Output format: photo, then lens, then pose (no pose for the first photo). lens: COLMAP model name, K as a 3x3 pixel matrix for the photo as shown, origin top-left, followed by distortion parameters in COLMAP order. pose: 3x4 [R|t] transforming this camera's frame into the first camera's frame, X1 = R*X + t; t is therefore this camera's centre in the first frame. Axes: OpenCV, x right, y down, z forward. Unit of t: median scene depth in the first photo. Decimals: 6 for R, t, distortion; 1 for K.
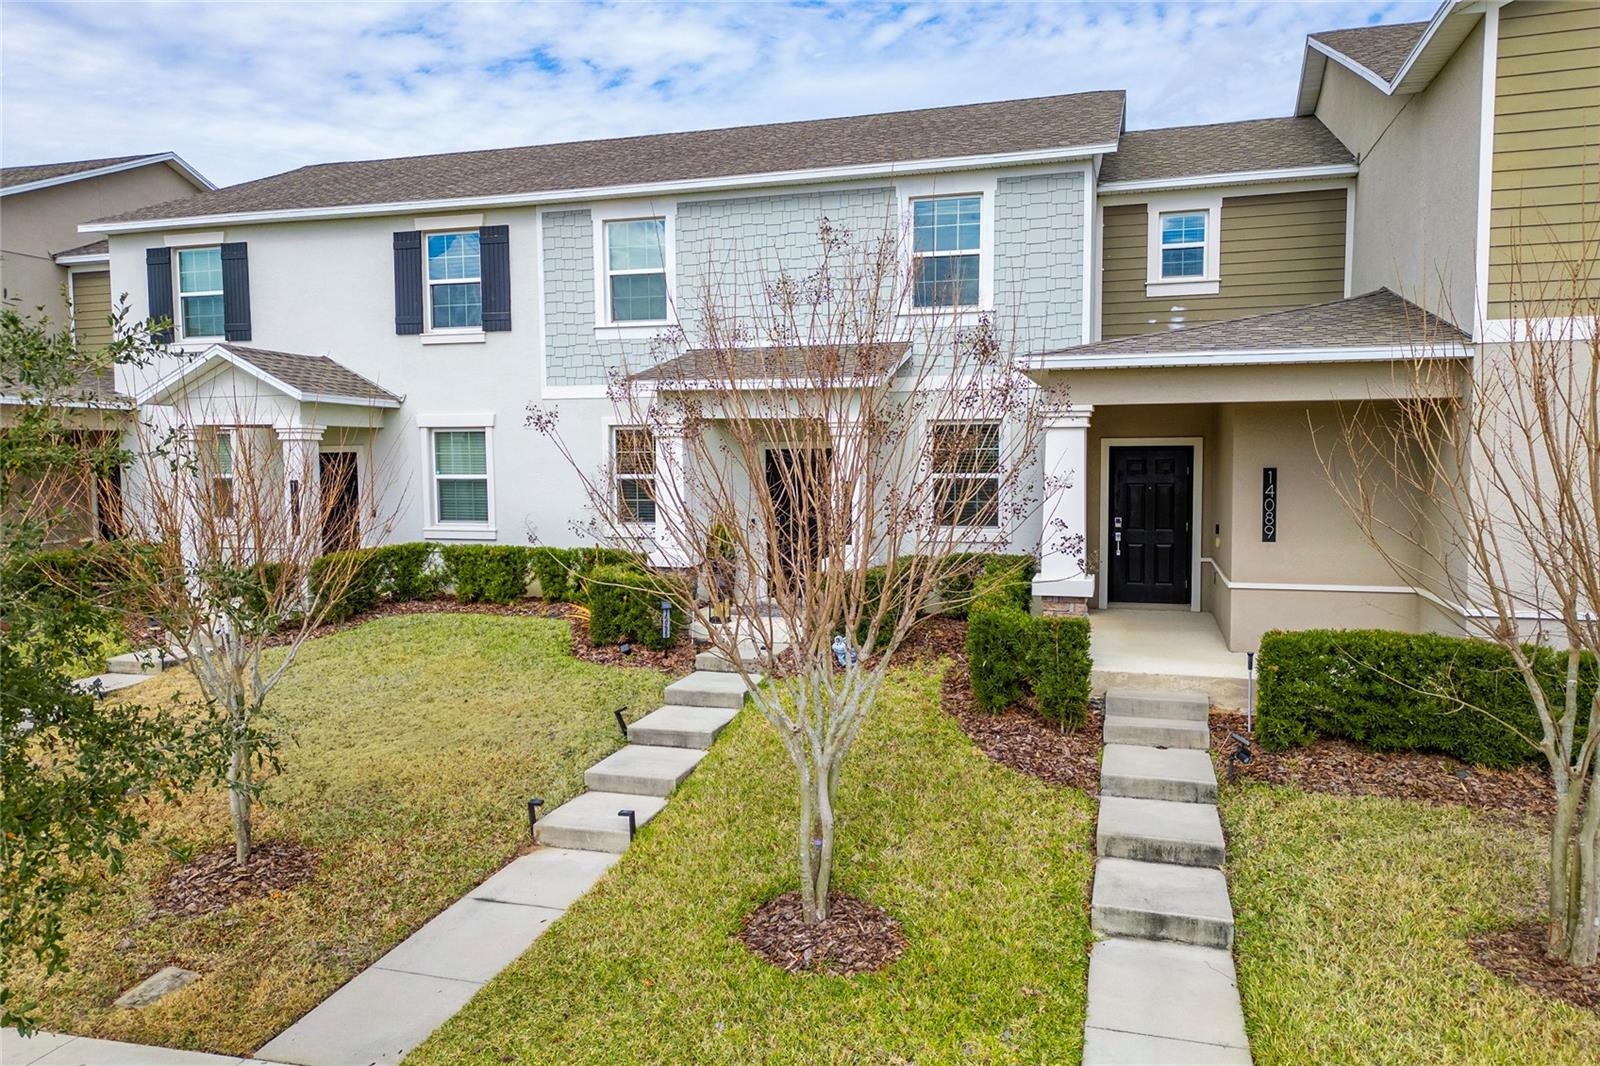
lens RADIAL K [[1129.0, 0, 800.0], [0, 1129.0, 533.0], [0, 0, 1]] dist [0.060918, -0.059370]
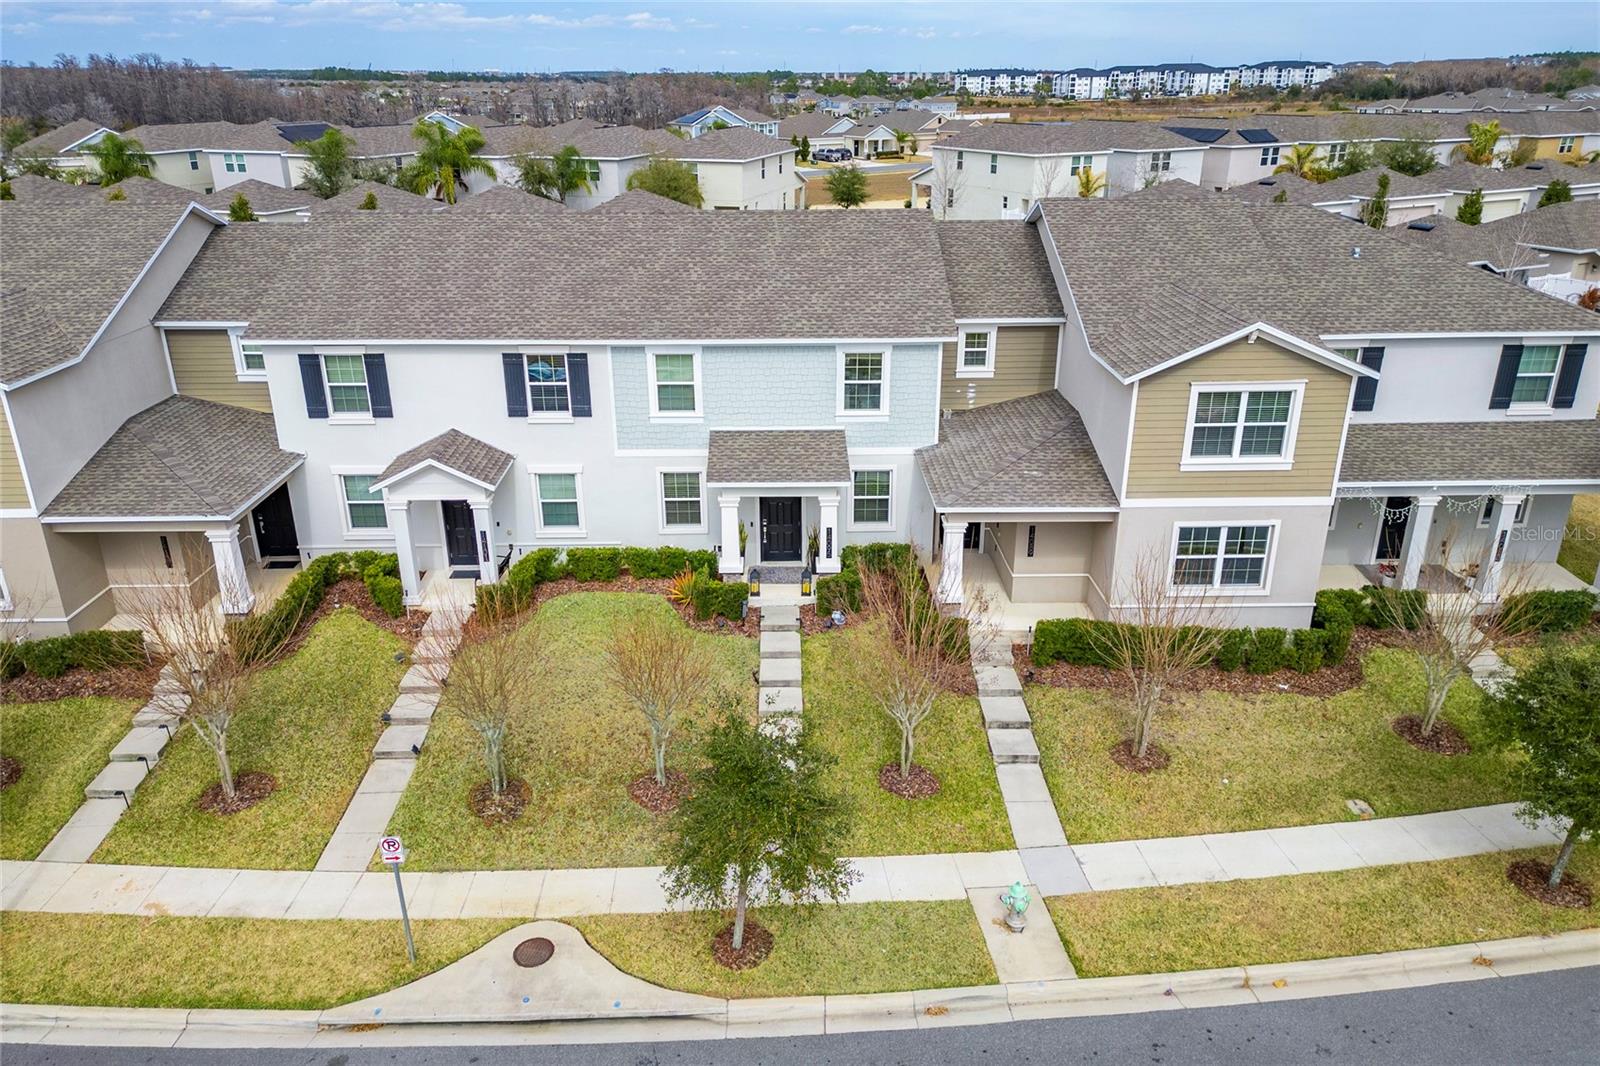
lens RADIAL K [[1155.4, 0, 804.1], [0, 1155.4, 526.9], [0, 0, 1]] dist [0.072997, -0.071419]
pose [[0.950341, -0.112490, 0.290169, -0.501179], [0.017289, 0.950031, 0.311676, -0.580824], [-0.310730, -0.291182, 0.904798, -0.677646]]
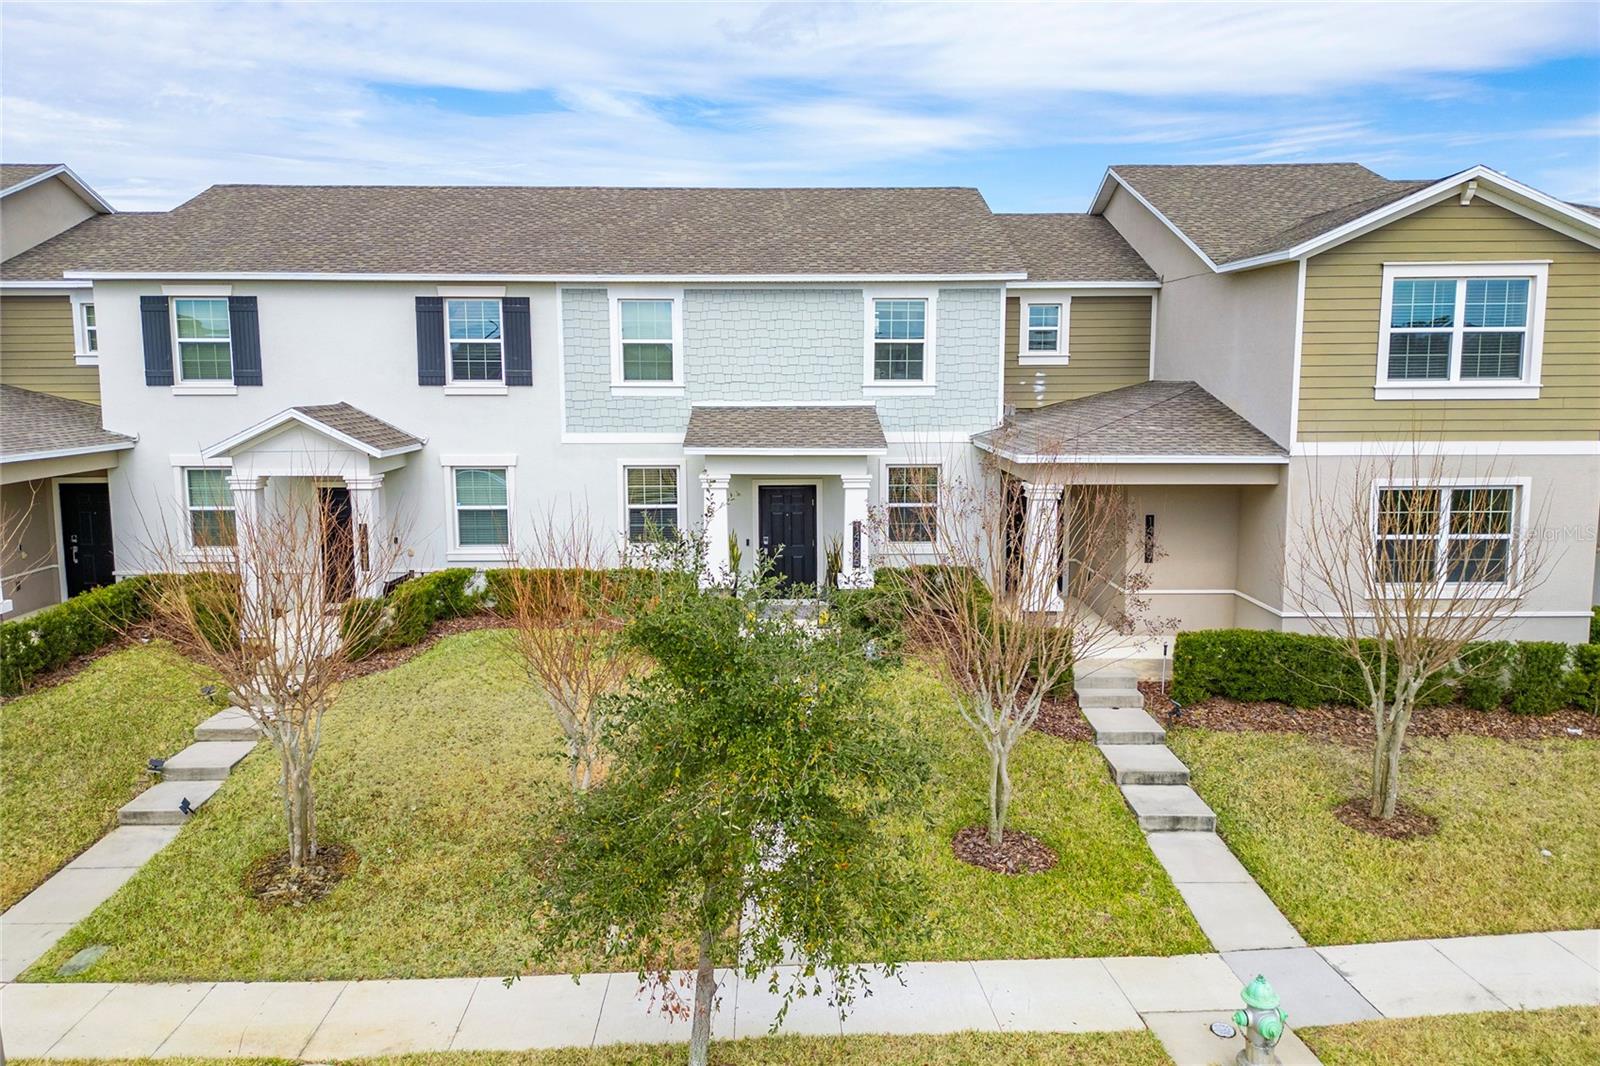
lens RADIAL K [[1136.7, 0, 801.4], [0, 1136.7, 492.6], [0, 0, 1]] dist [0.068590, -0.064009]
pose [[0.952728, -0.031045, 0.302236, -0.379704], [0.017038, 0.998660, 0.048872, -0.130259], [-0.303348, -0.041412, 0.951980, -0.244426]]
